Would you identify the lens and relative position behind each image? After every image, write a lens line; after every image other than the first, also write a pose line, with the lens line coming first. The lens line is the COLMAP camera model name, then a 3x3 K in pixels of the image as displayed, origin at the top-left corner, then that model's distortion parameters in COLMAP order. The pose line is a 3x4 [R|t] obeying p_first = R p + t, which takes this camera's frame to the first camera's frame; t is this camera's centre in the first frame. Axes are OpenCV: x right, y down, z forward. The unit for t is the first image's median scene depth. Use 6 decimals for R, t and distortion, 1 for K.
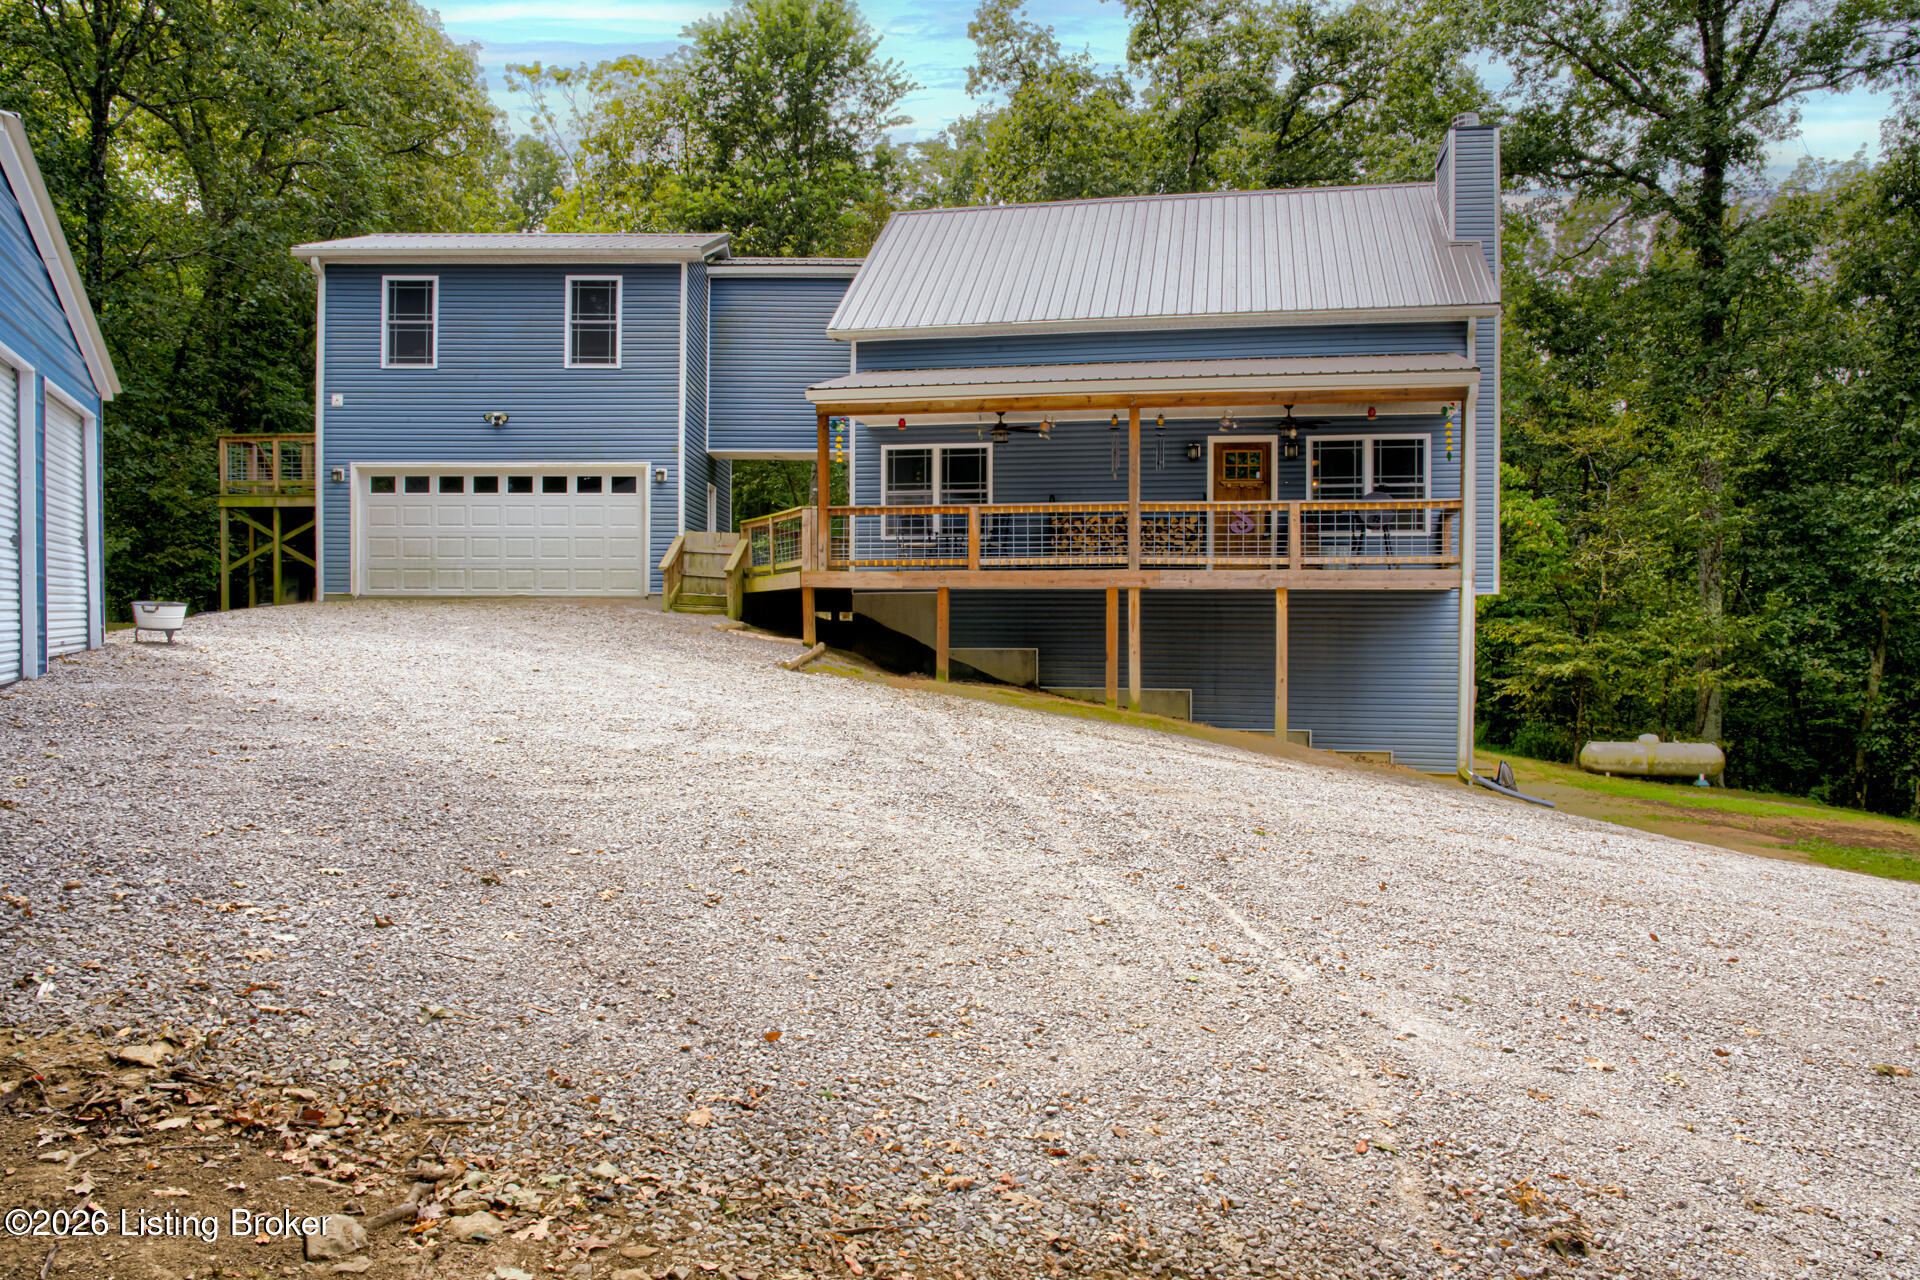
lens RADIAL K [[1350.5, 0, 961.8], [0, 1350.5, 637.1], [0, 0, 1]] dist [-0.041674, 0.005757]
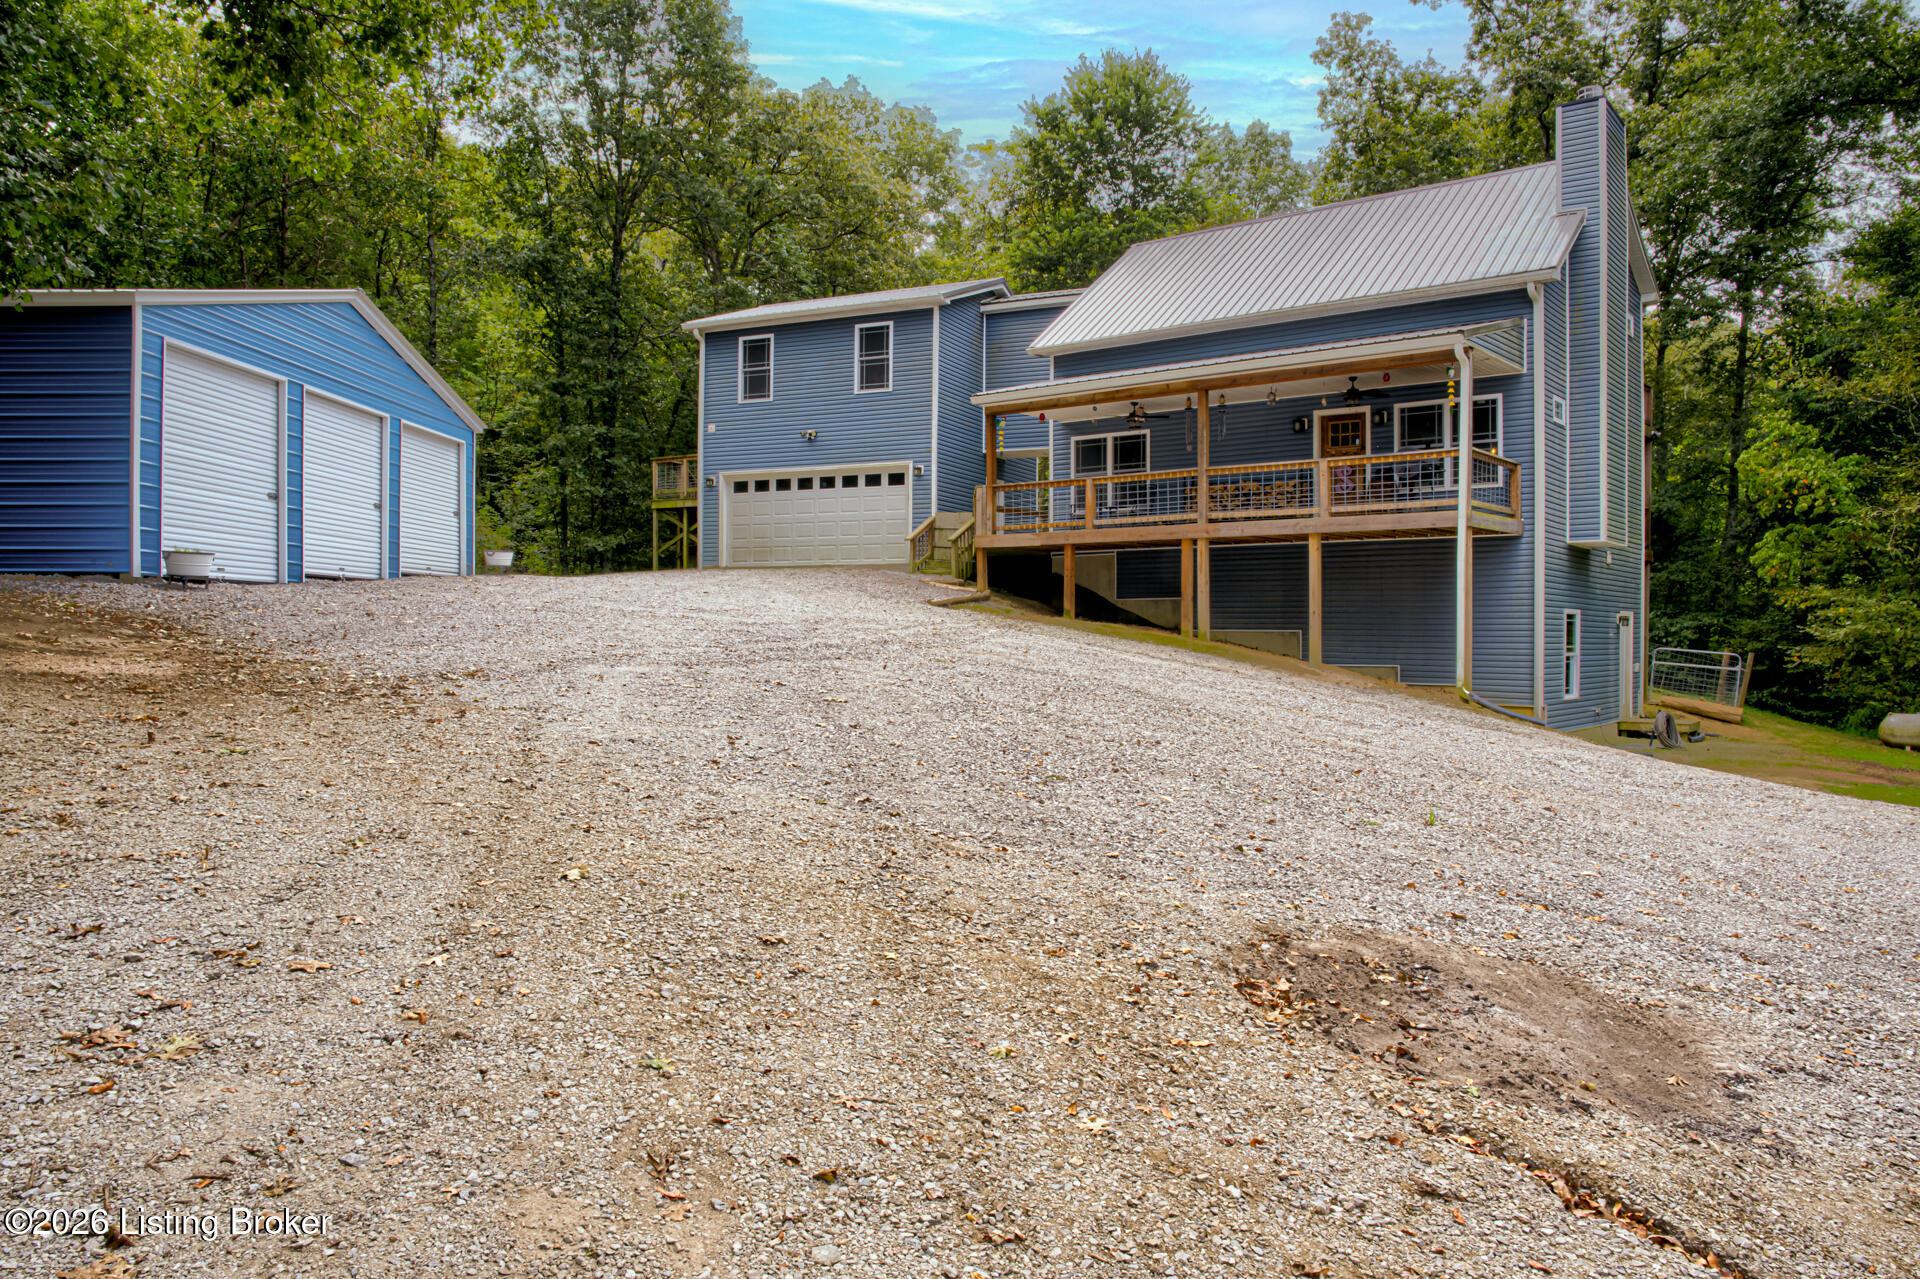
lens RADIAL K [[1350.5, 0, 956.5], [0, 1350.5, 637.4], [0, 0, 1]] dist [-0.041674, 0.005757]
pose [[0.895914, 0.003144, -0.444216, 0.395211], [-0.010898, 0.999830, -0.014904, 0.061430], [0.444093, 0.018194, 0.895796, -0.154036]]
